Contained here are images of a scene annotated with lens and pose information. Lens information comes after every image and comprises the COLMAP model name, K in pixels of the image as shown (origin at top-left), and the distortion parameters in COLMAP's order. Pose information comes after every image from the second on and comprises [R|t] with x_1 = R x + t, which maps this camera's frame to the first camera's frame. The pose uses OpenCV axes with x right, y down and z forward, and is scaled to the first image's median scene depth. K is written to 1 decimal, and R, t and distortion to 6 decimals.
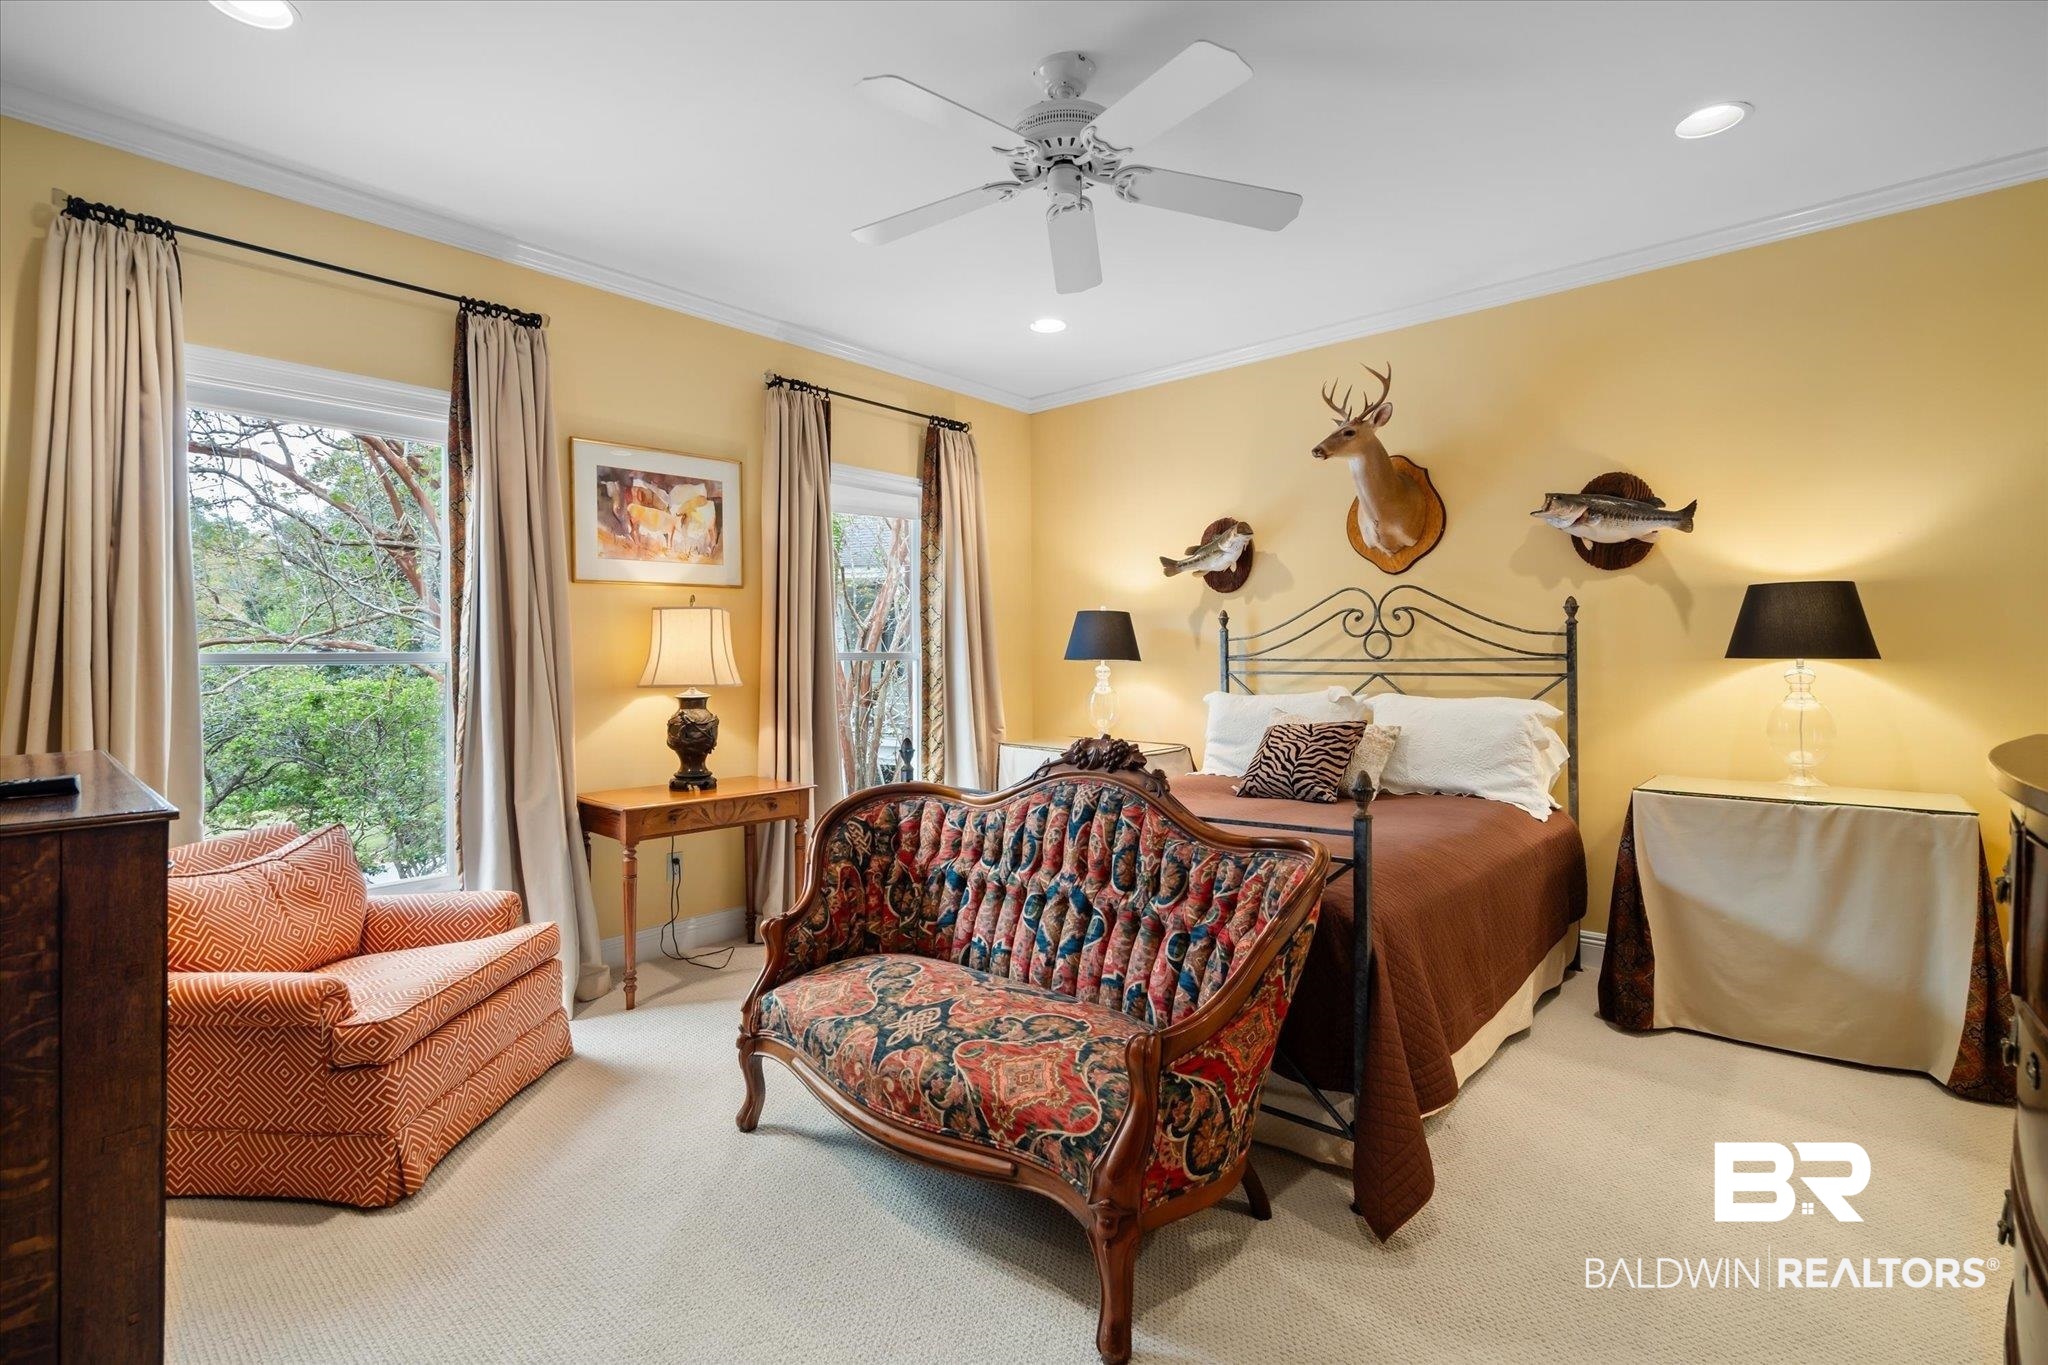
lens RADIAL K [[942.5, 0, 1017.9], [0, 942.5, 670.5], [0, 0, 1]] dist [-0.000639, 0.000507]
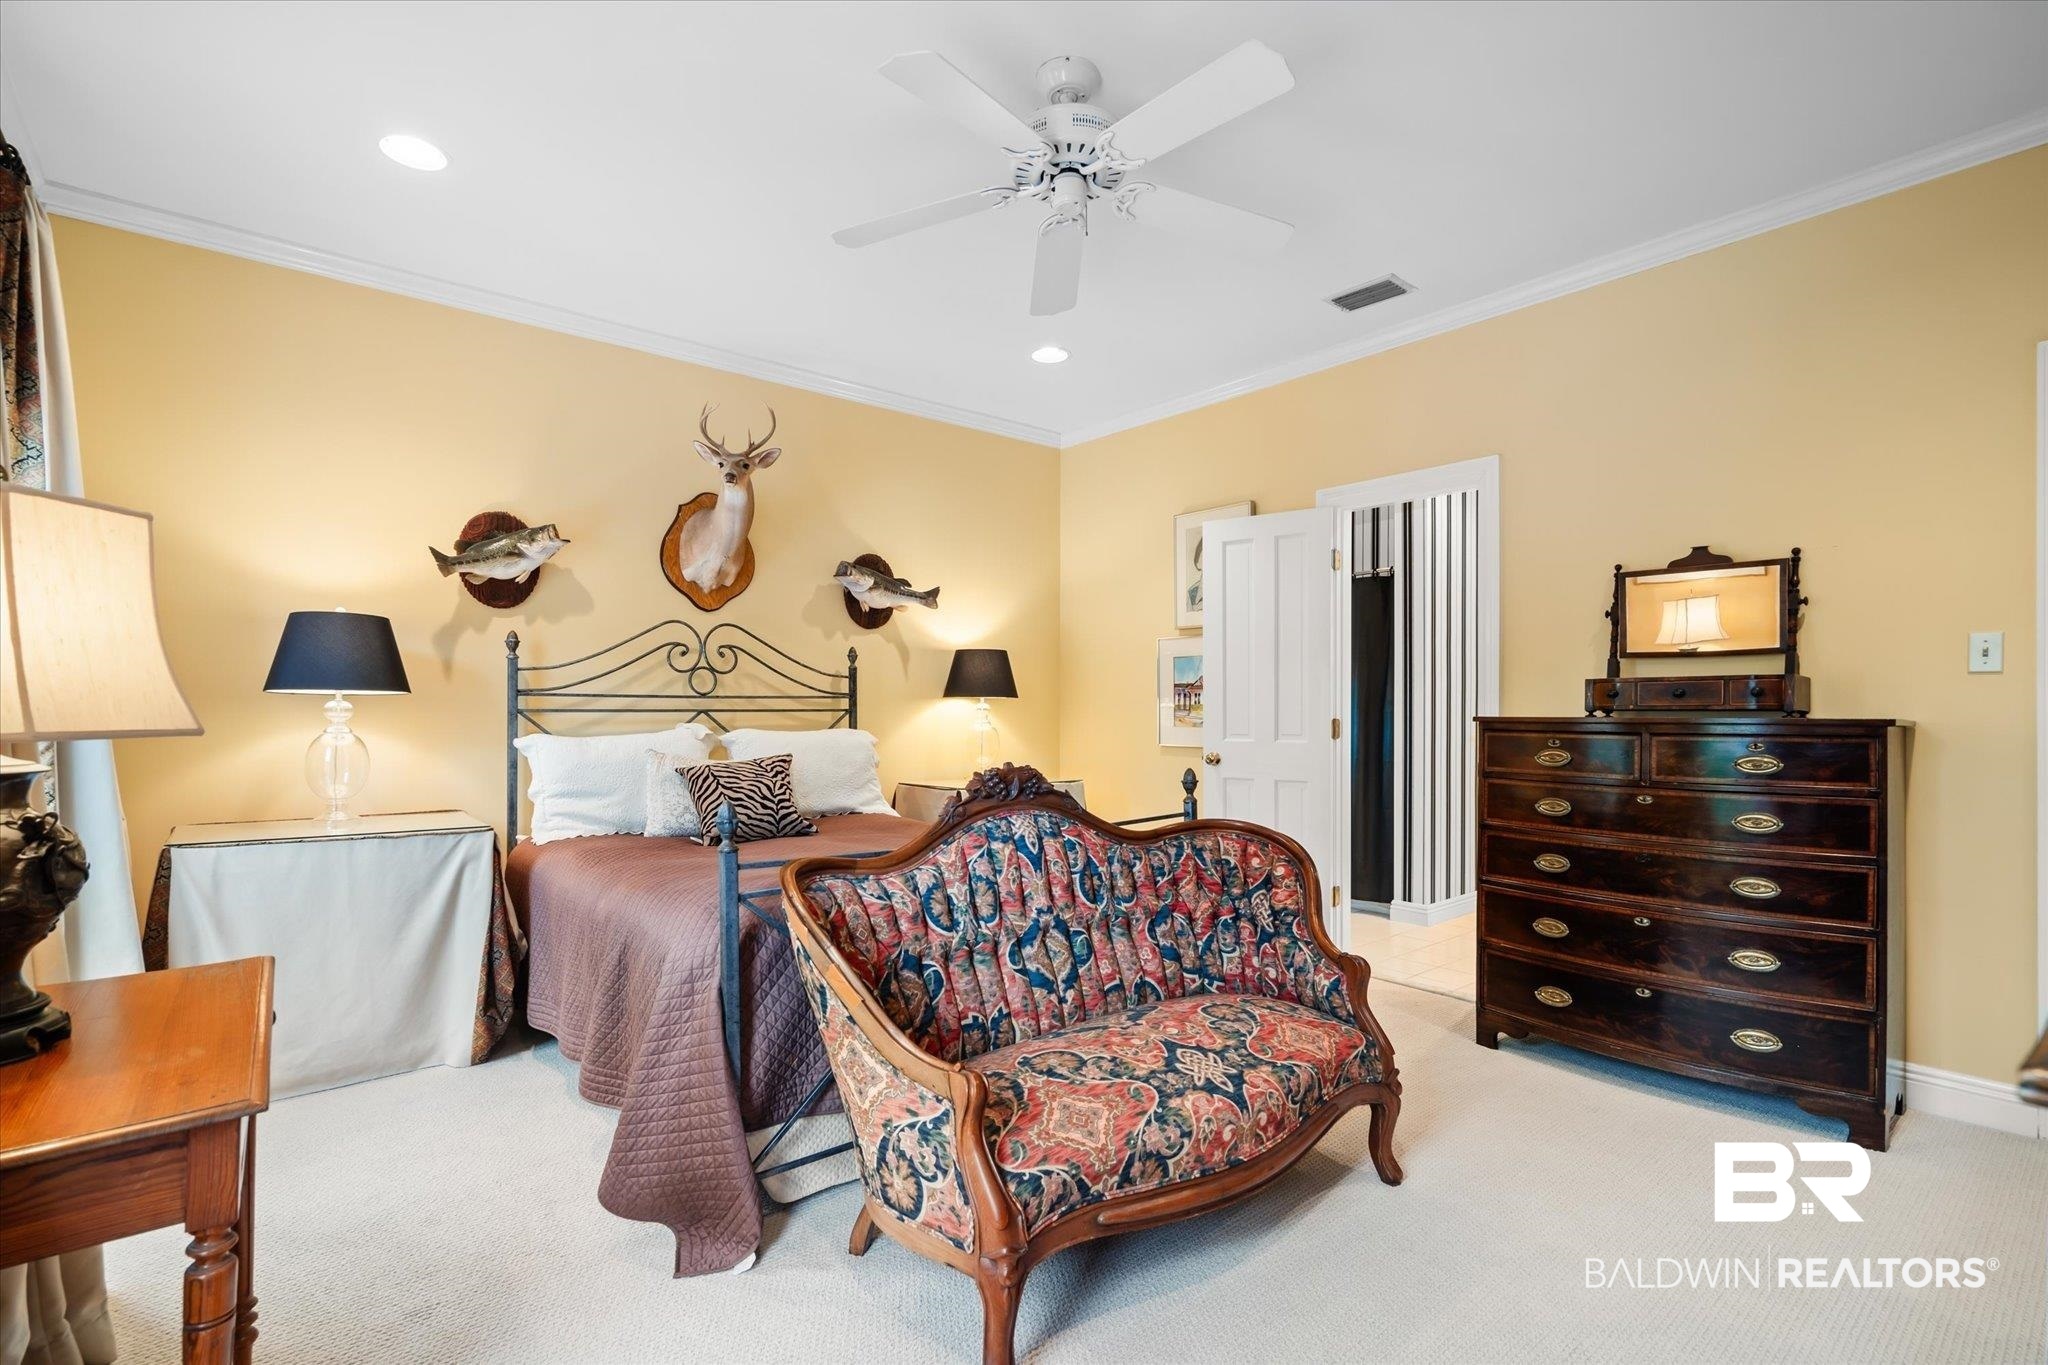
lens RADIAL K [[943.5, 0, 1003.8], [0, 943.5, 722.4], [0, 0, 1]] dist [-0.000720, -0.000105]
pose [[0.156015, -0.011266, 0.987691, -0.702333], [0.012747, 0.999875, 0.009391, 0.013611], [-0.987673, 0.011125, 0.156139, 0.690239]]
